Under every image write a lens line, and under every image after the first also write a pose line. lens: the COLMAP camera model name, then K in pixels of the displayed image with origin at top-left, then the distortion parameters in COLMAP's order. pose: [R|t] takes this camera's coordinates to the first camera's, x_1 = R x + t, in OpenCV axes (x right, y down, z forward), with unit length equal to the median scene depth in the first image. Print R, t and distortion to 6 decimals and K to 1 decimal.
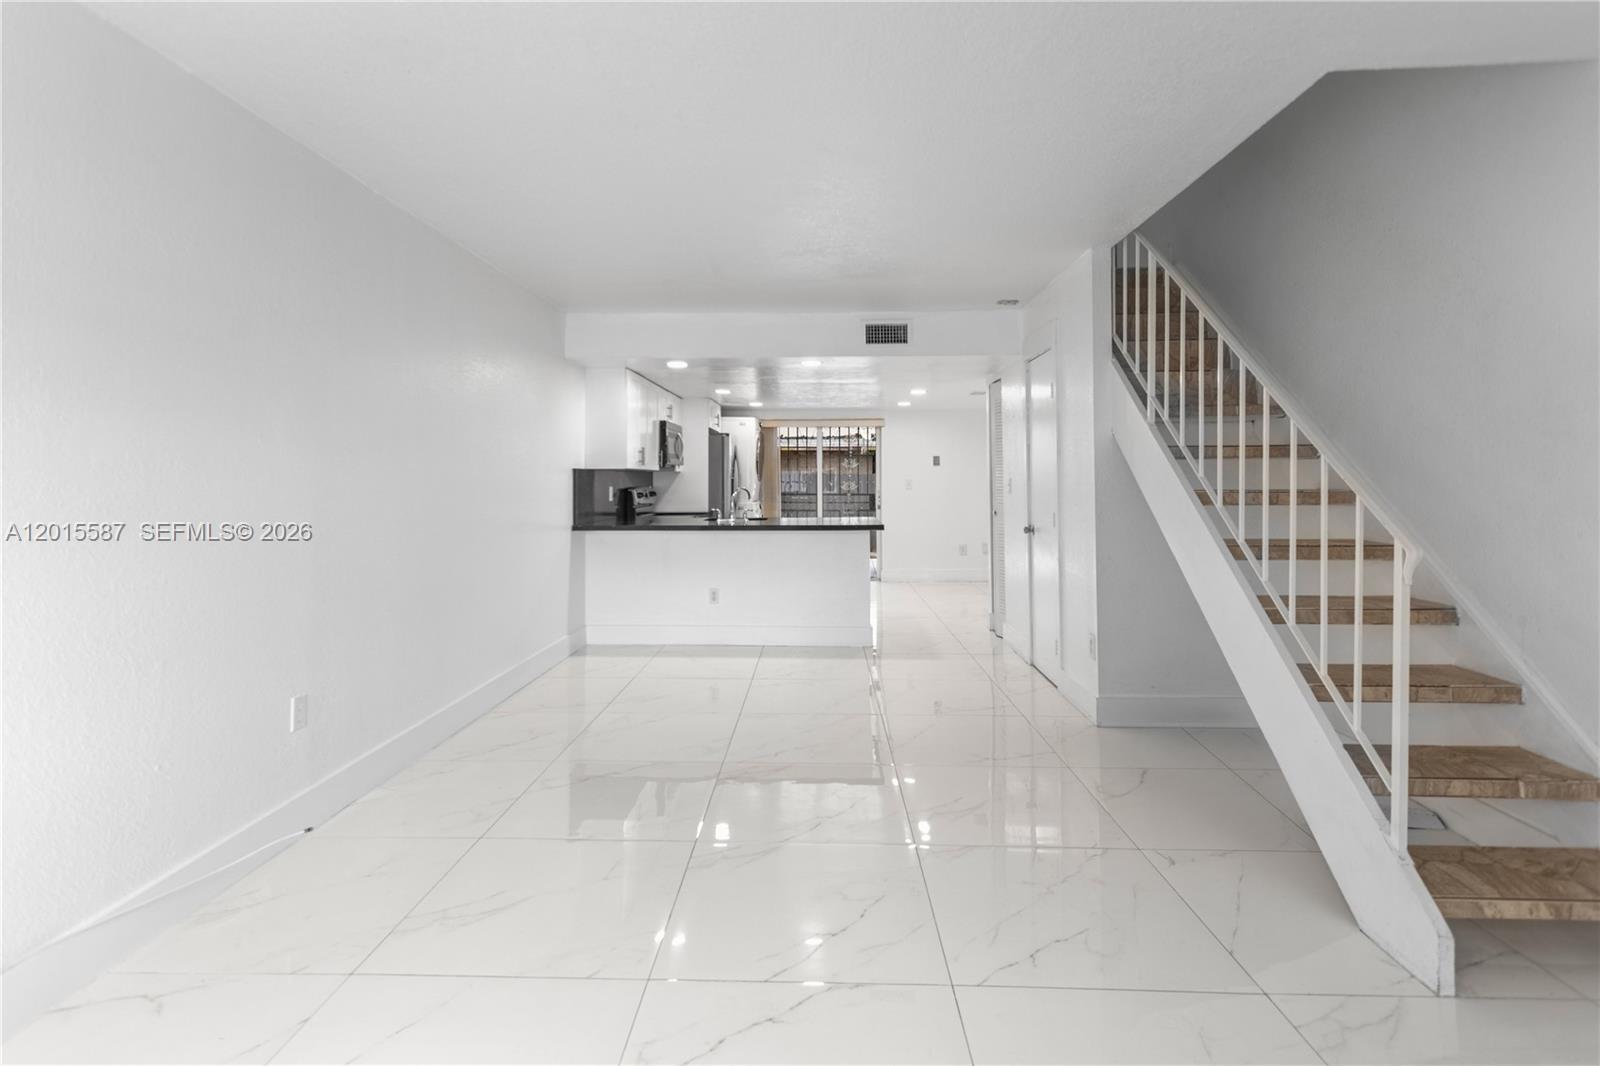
lens RADIAL K [[790.6, 0, 774.2], [0, 790.6, 454.5], [0, 0, 1]] dist [0.009585, 0.001872]
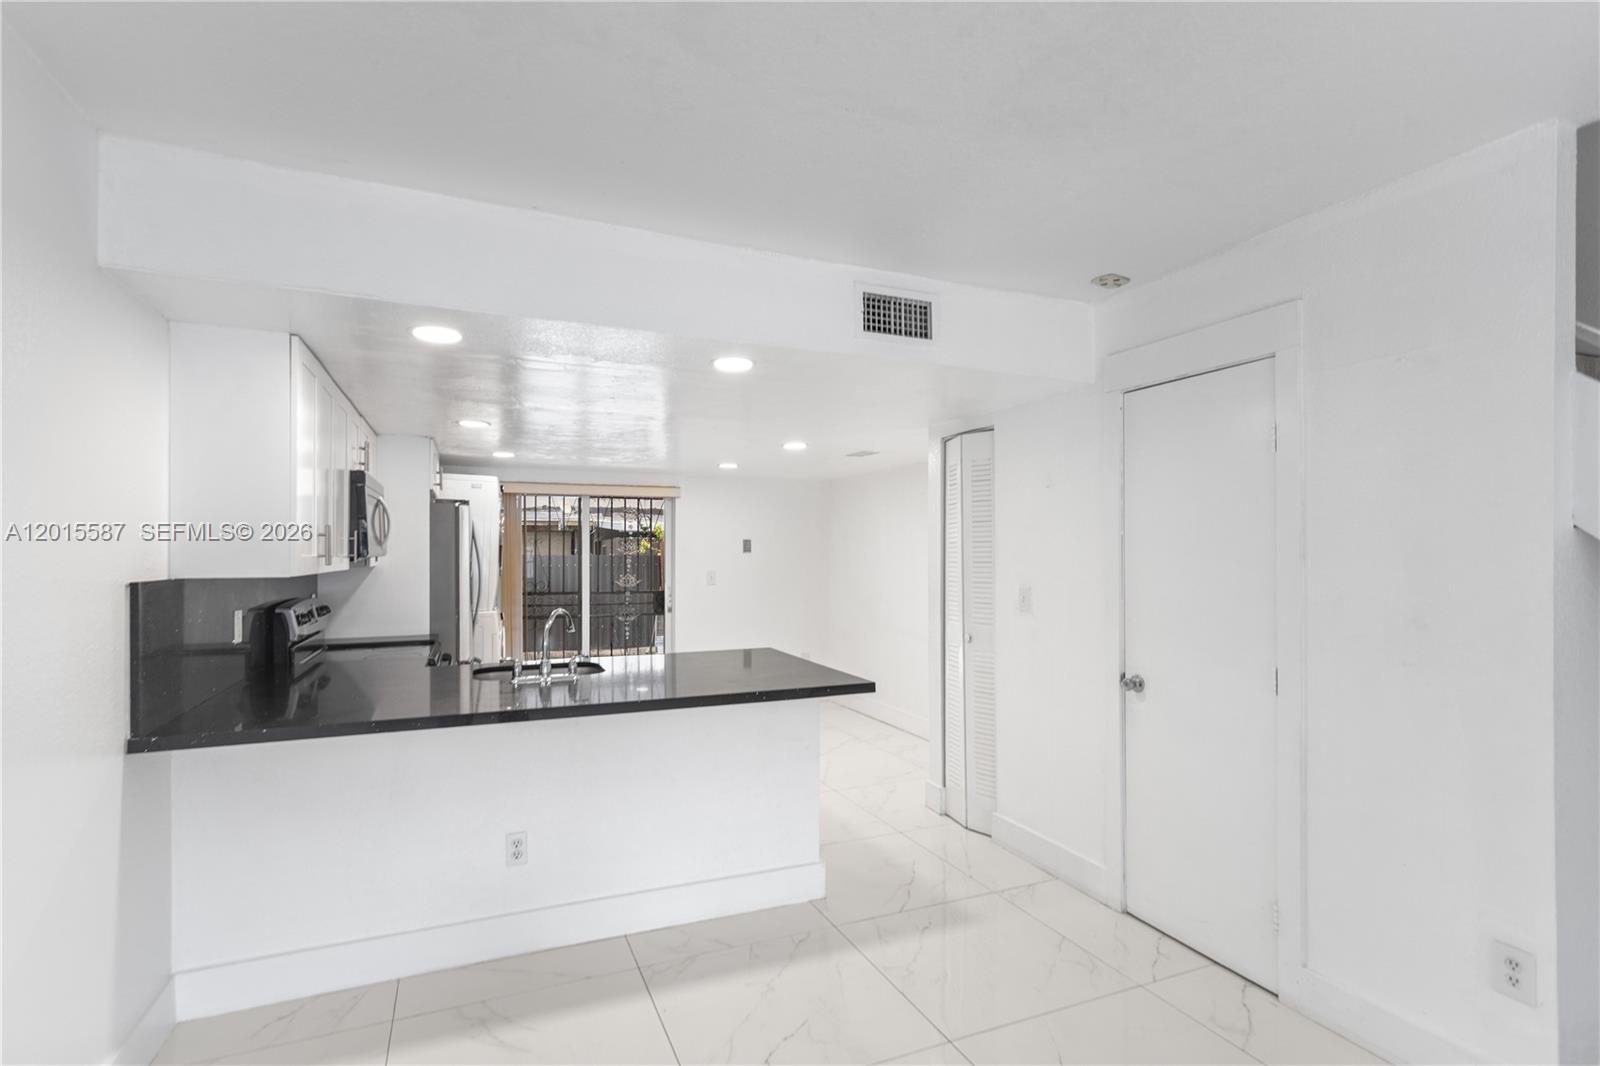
lens RADIAL K [[790.6, 0, 794.2], [0, 790.6, 551.3], [0, 0, 1]] dist [0.009585, 0.001872]
pose [[0.901620, 0.003618, 0.432514, -0.132127], [-0.015996, 0.999560, 0.024985, -0.010368], [-0.432233, -0.029445, 0.901281, 0.518429]]
